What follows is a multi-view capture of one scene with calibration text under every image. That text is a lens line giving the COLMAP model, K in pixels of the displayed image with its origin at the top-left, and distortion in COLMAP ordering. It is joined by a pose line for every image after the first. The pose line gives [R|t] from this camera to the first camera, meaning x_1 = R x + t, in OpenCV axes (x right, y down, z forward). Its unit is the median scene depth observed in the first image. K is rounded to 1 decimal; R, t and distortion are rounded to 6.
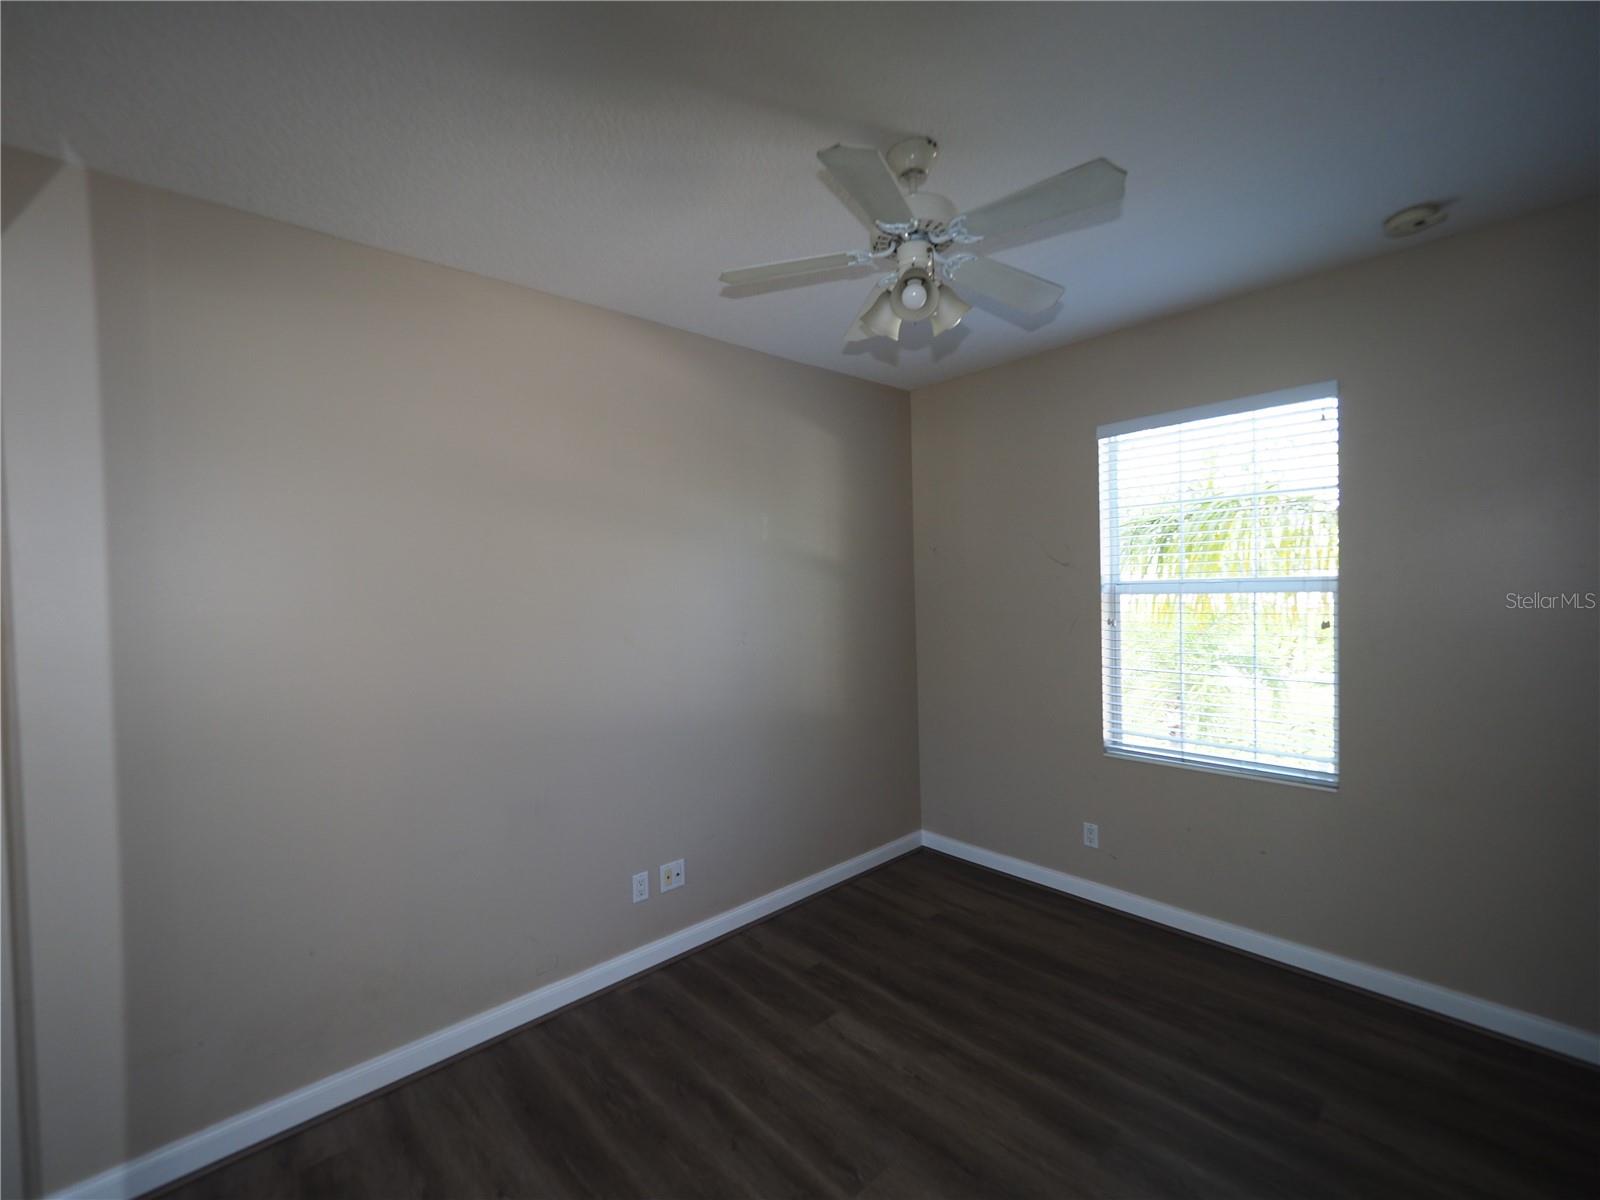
lens RADIAL K [[666.1, 0, 794.1], [0, 666.1, 603.4], [0, 0, 1]] dist [-0.001238, 0.000101]
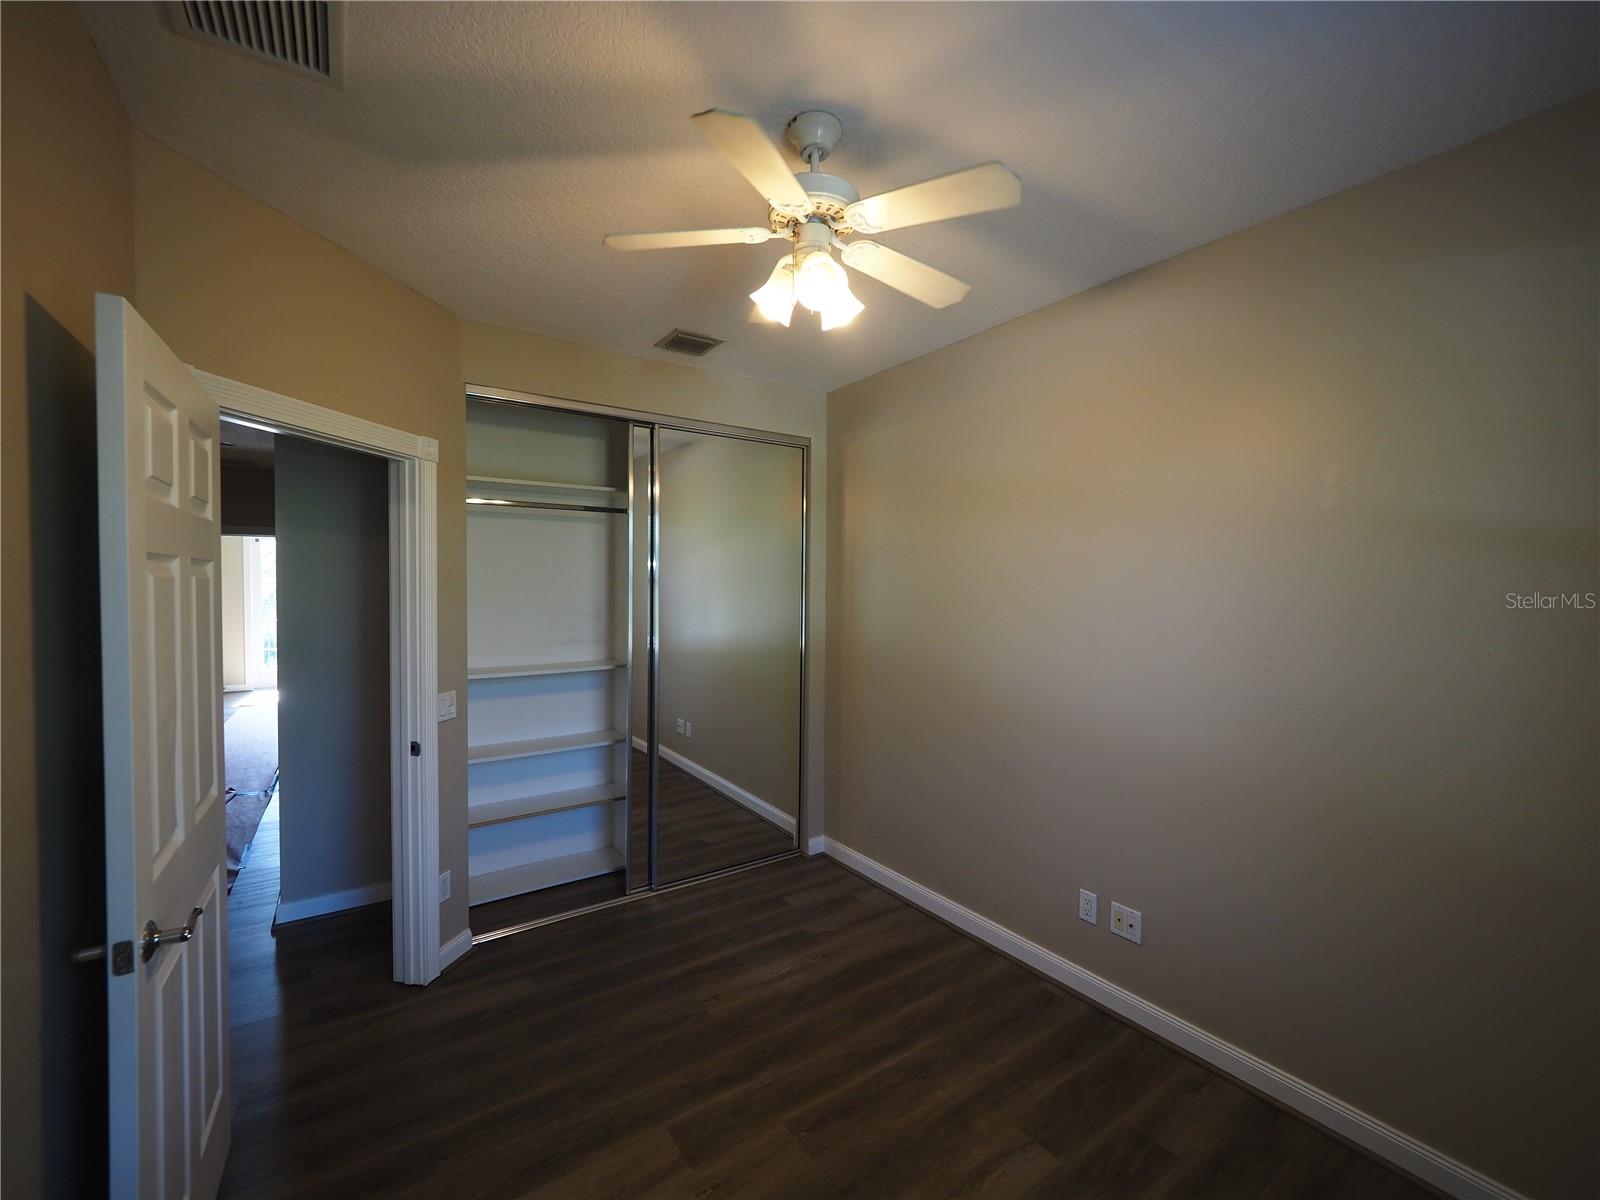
lens RADIAL K [[679.1, 0, 797.0], [0, 679.1, 594.6], [0, 0, 1]] dist [0.014346, -0.018207]
pose [[-0.123279, 0.043786, -0.991406, 0.810932], [-0.024327, 0.998593, 0.047129, -0.045125], [0.992074, 0.029928, -0.122041, 0.768253]]
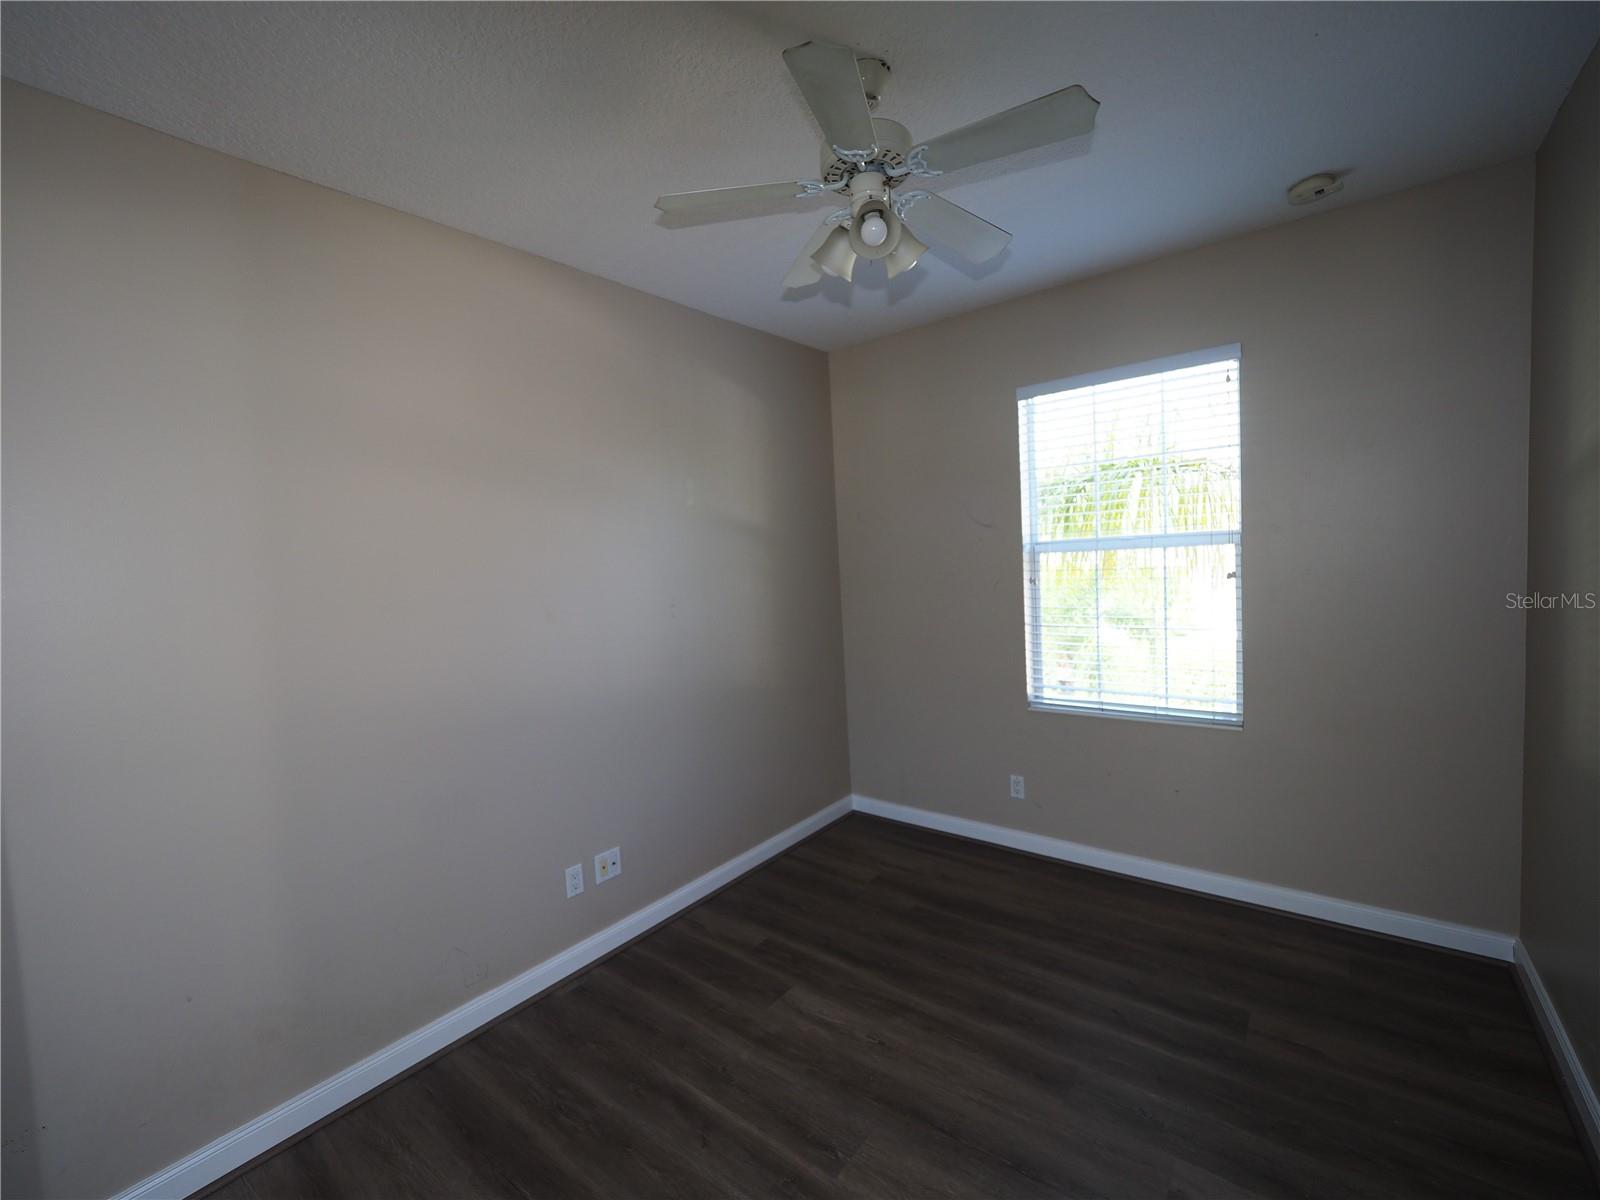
lens RADIAL K [[663.2, 0, 791.6], [0, 663.2, 599.3], [0, 0, 1]] dist [-0.005782, -0.000067]
pose [[0.988169, -0.036802, 0.148887, -0.058958], [0.031425, 0.998772, 0.038313, 0.007763], [-0.150115, -0.033181, 0.988112, 0.058134]]
